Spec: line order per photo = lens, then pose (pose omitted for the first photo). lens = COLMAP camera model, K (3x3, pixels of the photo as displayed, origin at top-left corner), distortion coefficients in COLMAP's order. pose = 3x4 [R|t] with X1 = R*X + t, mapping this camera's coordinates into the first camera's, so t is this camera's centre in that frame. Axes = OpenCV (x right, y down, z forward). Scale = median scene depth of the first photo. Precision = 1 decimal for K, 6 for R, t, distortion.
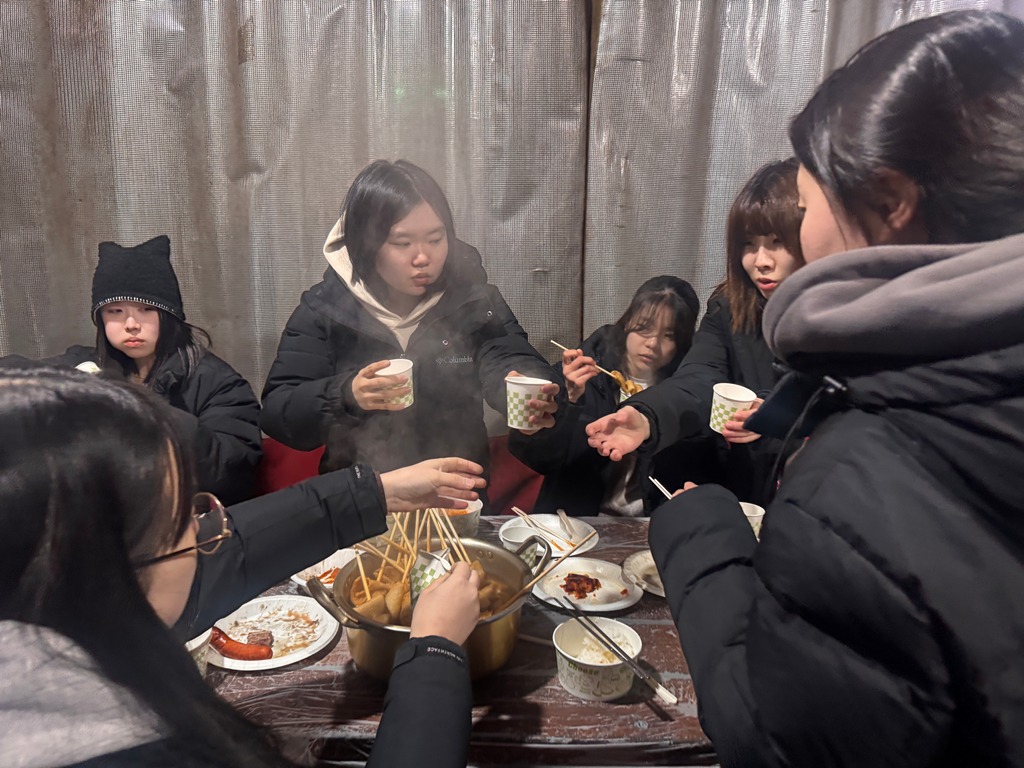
lens RADIAL K [[697.1, 0, 506.3], [0, 697.1, 377.4], [0, 0, 1]] dist [-0.003377, -0.029229]
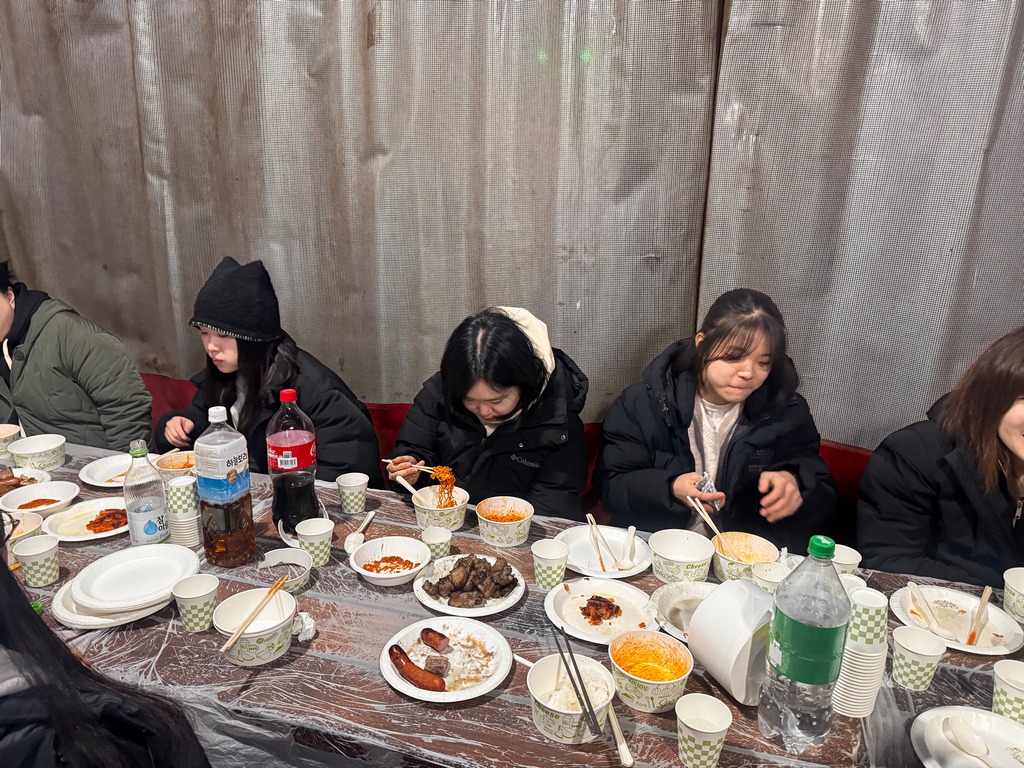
lens RADIAL K [[697.1, 0, 511.7], [0, 697.1, 376.1], [0, 0, 1]] dist [-0.003377, -0.029229]
pose [[0.959595, 0.081248, -0.269401, 0.138359], [-0.054676, 0.992997, 0.104723, -0.082359], [0.276023, -0.085762, 0.957317, 0.018968]]
